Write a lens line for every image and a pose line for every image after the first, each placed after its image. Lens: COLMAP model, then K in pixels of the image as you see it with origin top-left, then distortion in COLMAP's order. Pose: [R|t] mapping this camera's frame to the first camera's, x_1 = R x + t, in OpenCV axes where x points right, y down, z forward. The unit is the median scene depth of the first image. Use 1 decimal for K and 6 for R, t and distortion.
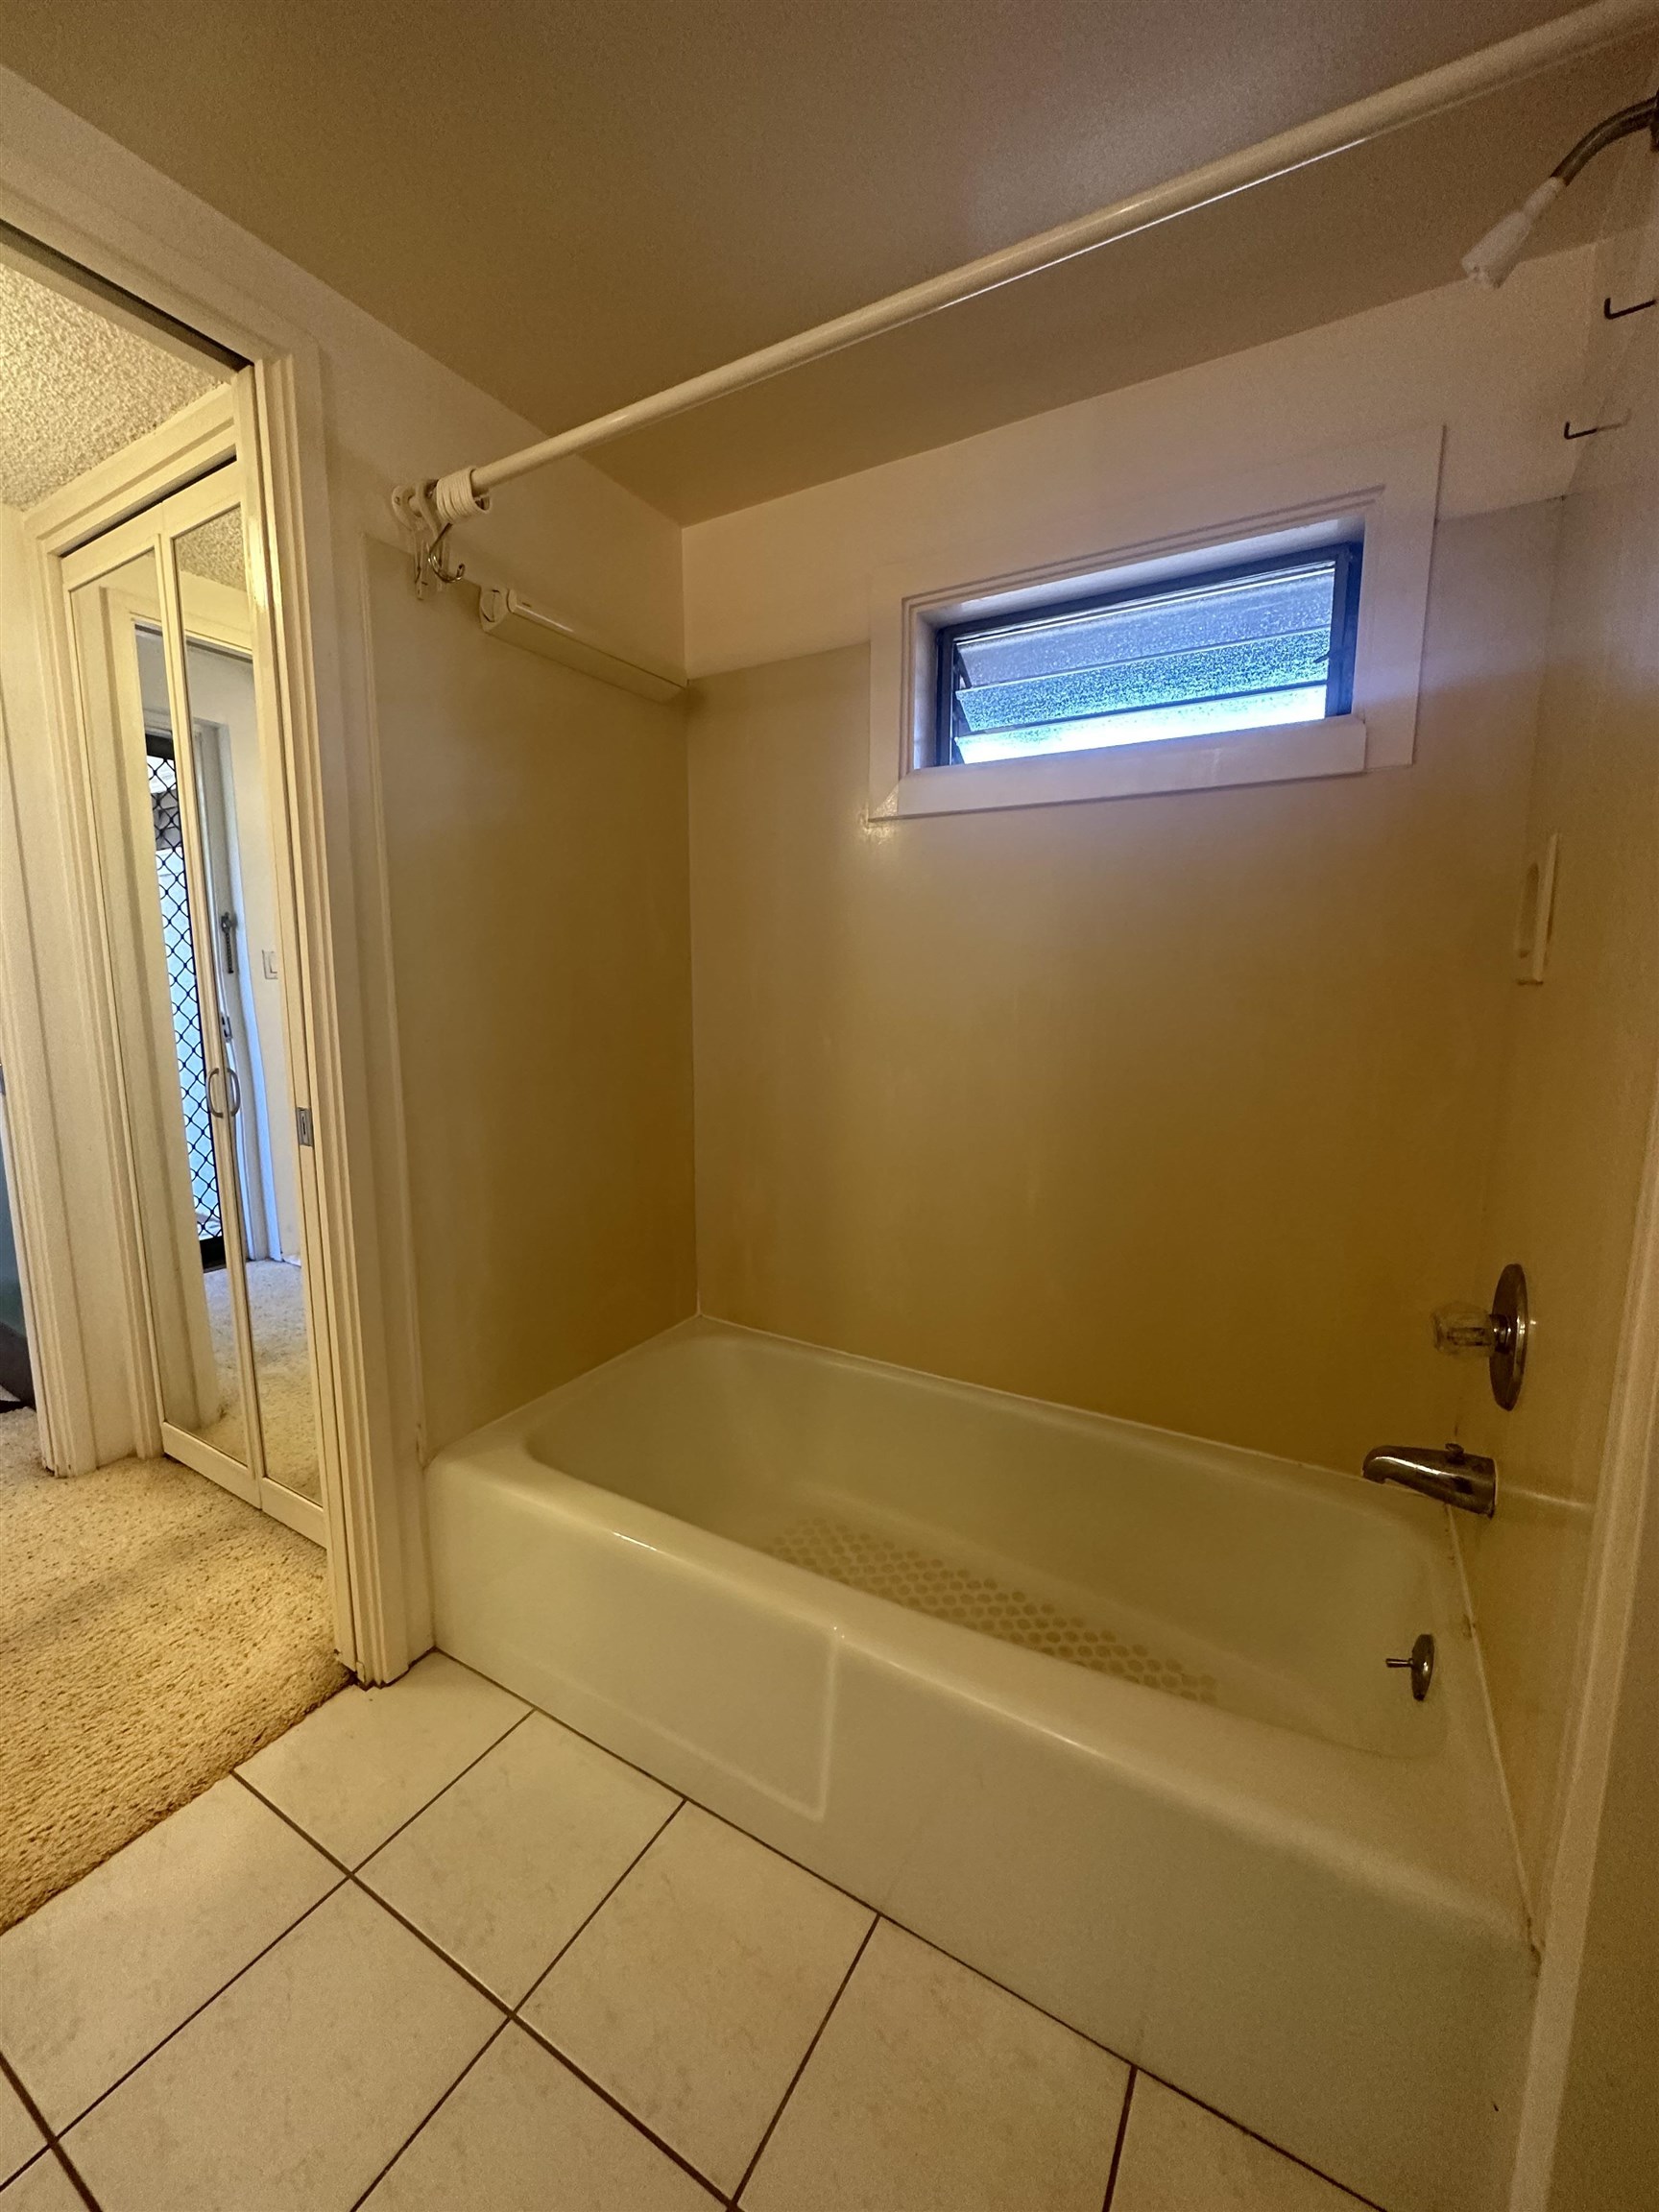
lens RADIAL K [[884.2, 0, 829.5], [0, 884.2, 1106.0], [0, 0, 1]] dist [0.000209, -0.000128]
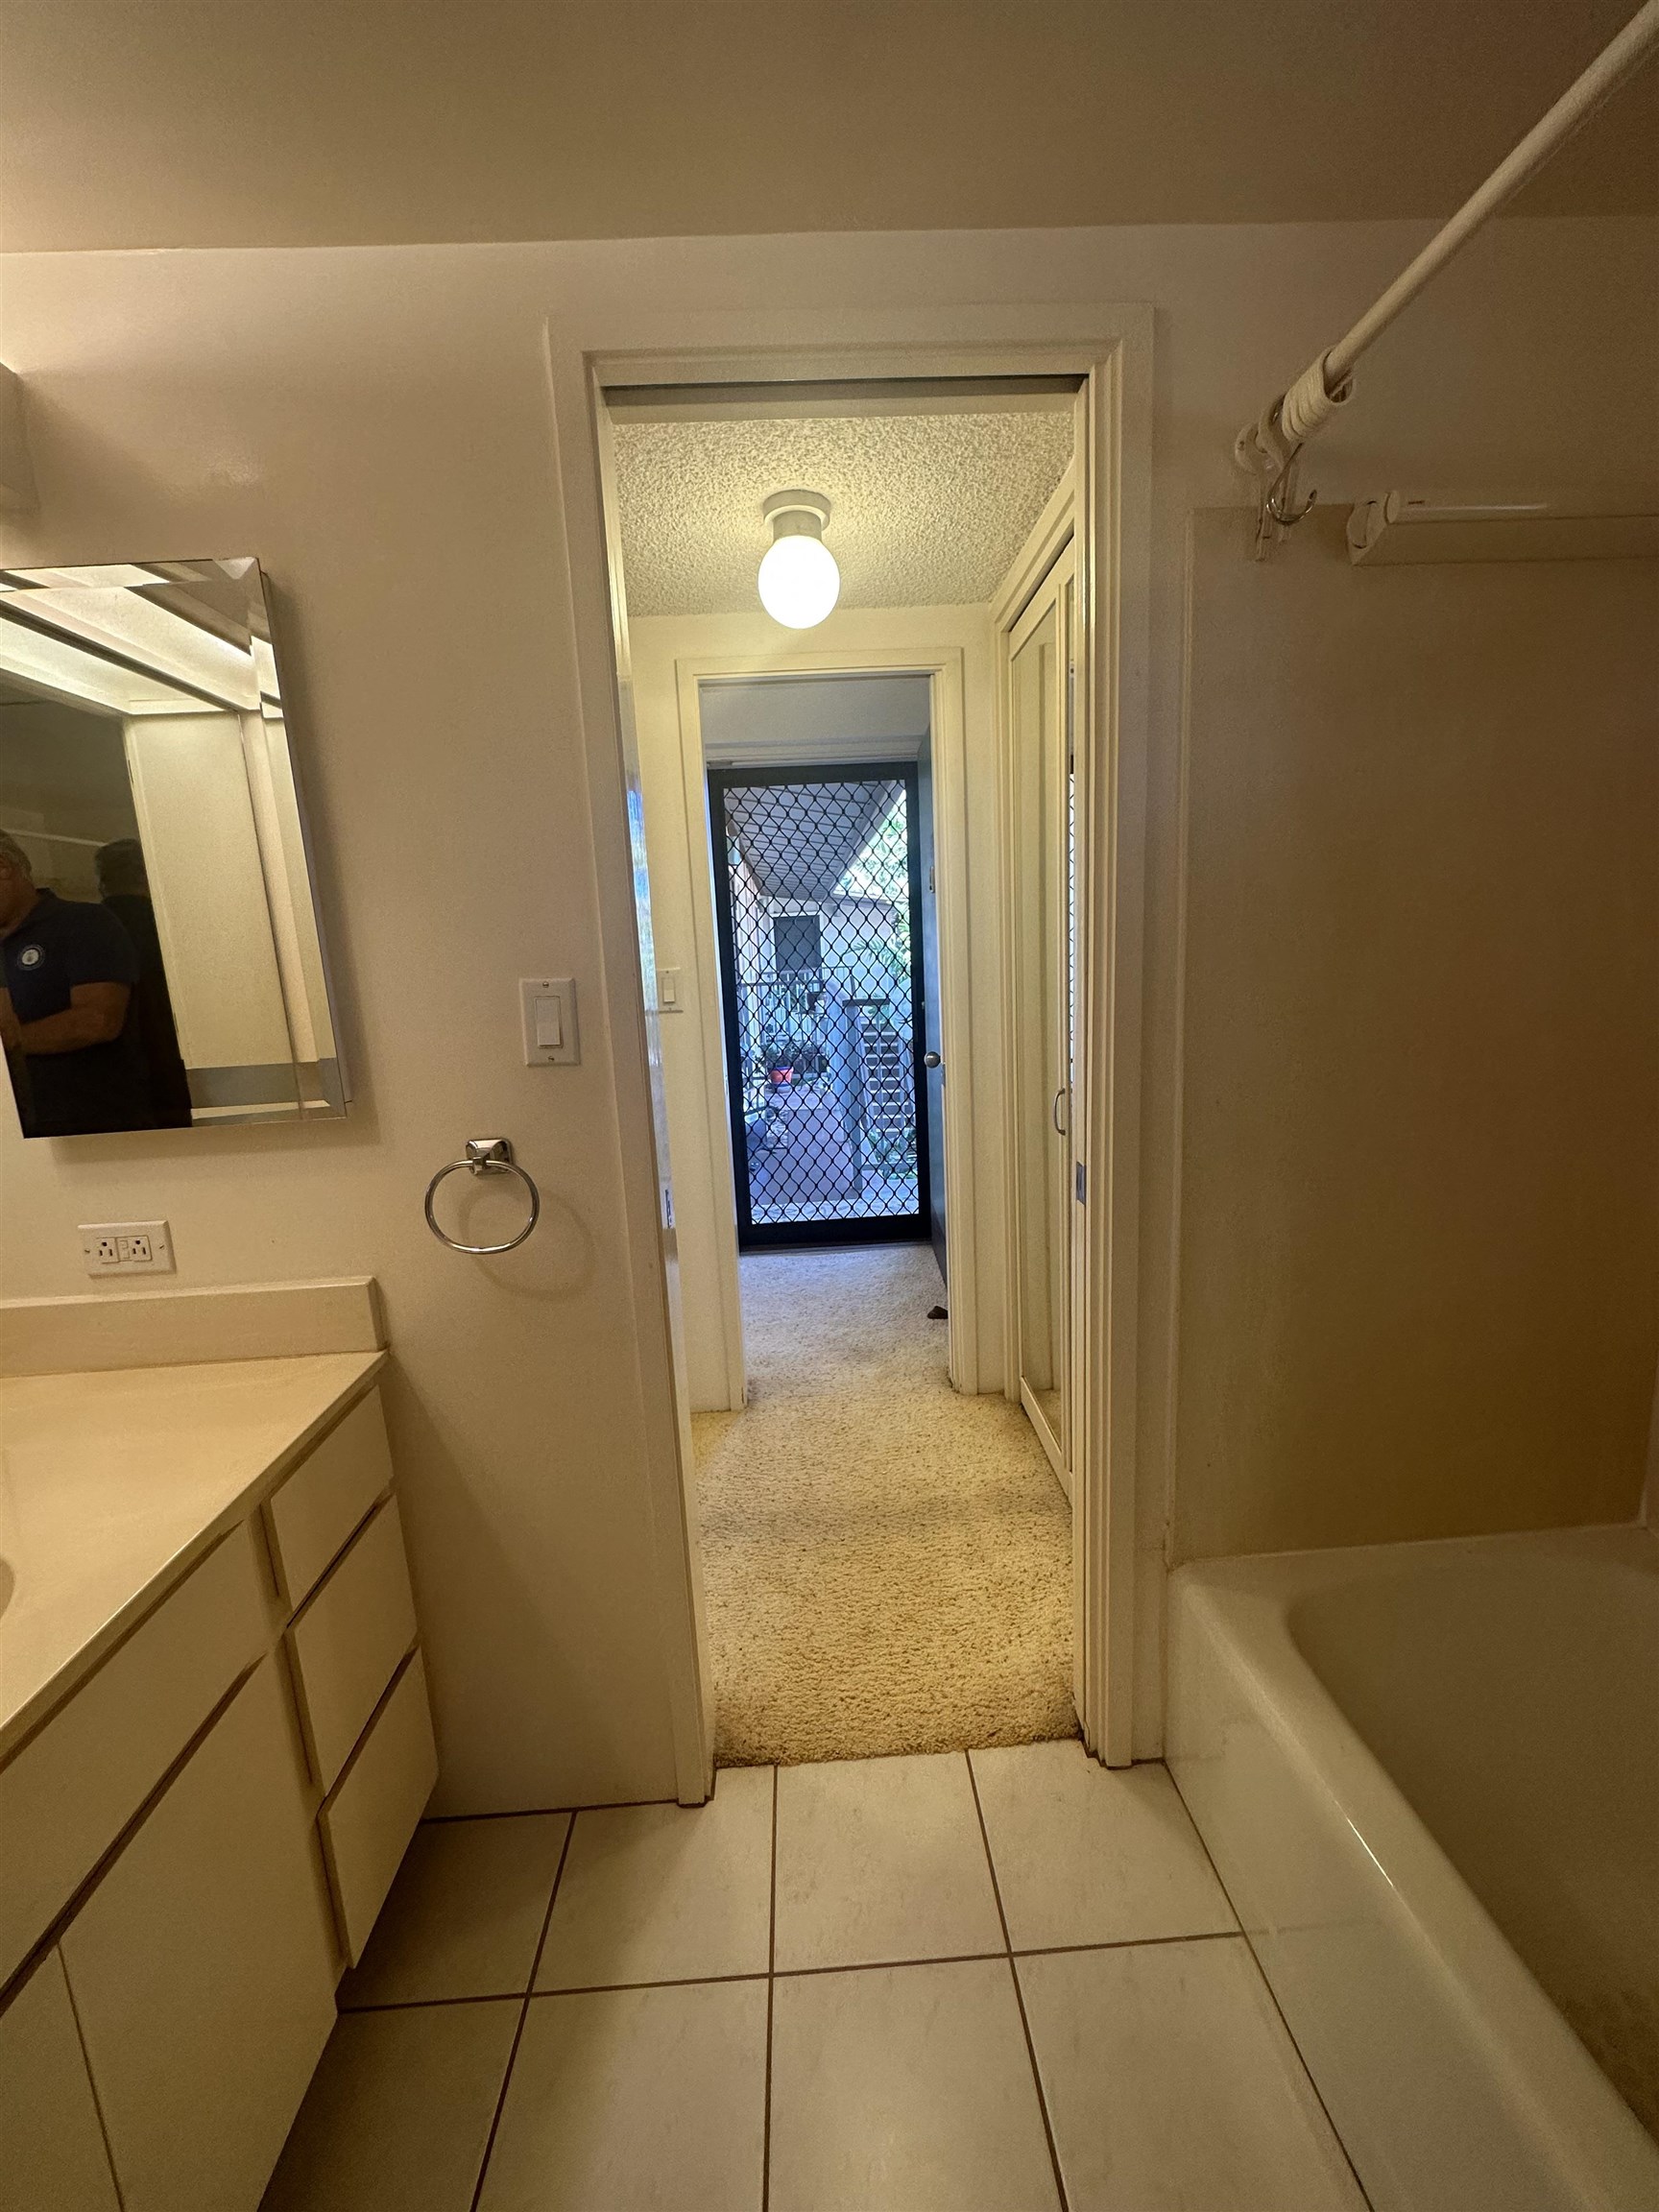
lens RADIAL K [[884.2, 0, 829.5], [0, 884.2, 1106.0], [0, 0, 1]] dist [0.000209, -0.000128]
pose [[0.537303, 0.116078, -0.835363, 0.052596], [-0.069859, 0.993205, 0.093078, -0.120344], [0.840491, 0.008347, 0.541761, 0.226155]]
